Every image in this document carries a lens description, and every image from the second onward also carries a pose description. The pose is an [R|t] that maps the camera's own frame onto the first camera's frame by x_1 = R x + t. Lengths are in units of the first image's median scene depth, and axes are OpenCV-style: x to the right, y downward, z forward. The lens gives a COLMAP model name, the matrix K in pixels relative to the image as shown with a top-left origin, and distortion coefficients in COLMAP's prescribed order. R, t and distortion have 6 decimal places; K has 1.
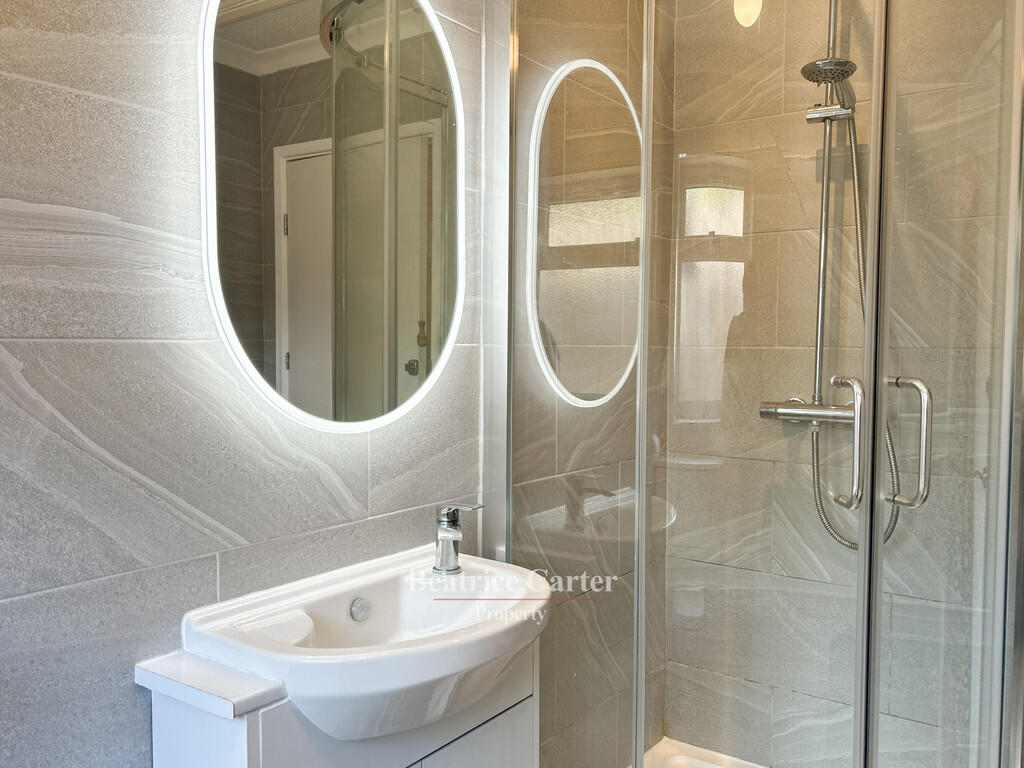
lens RADIAL K [[852.4, 0, 512.0], [0, 852.4, 384.0], [0, 0, 1]] dist [0.002782, 0.001268]
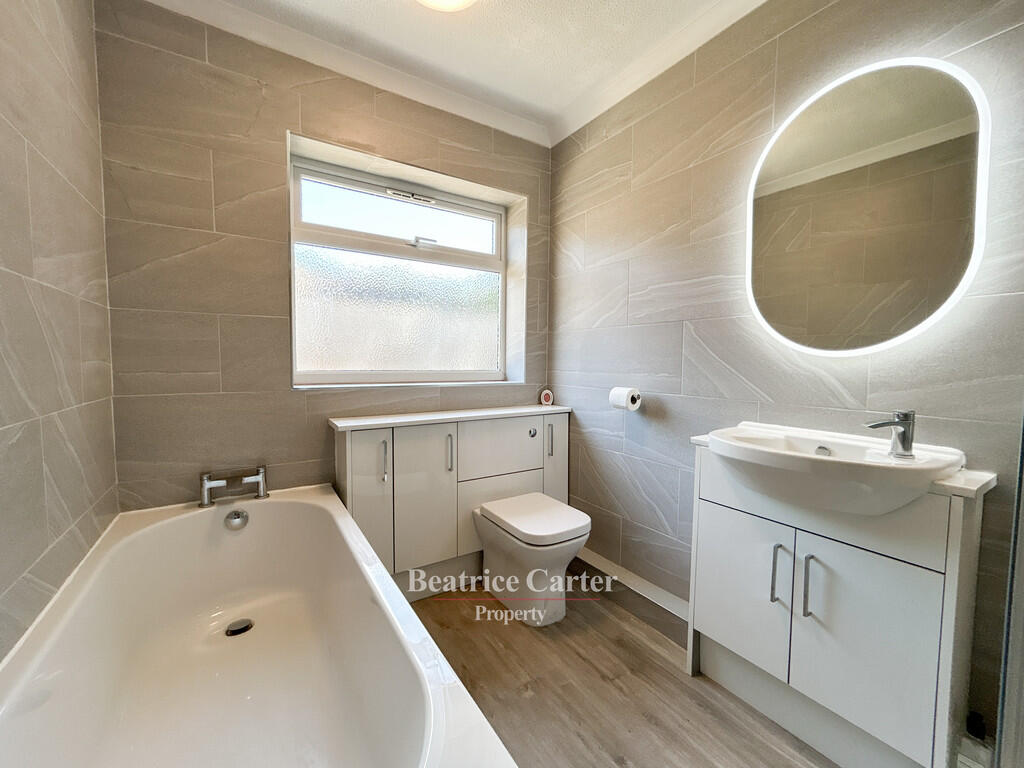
lens RADIAL K [[418.0, 0, 512.0], [0, 418.0, 384.0], [0, 0, 1]] dist [0.003298, 0.000497]
pose [[-0.373791, 0.040935, -0.926609, 0.948780], [-0.057572, 0.996075, 0.067228, 0.099761], [0.925724, 0.078476, -0.369968, 0.733574]]
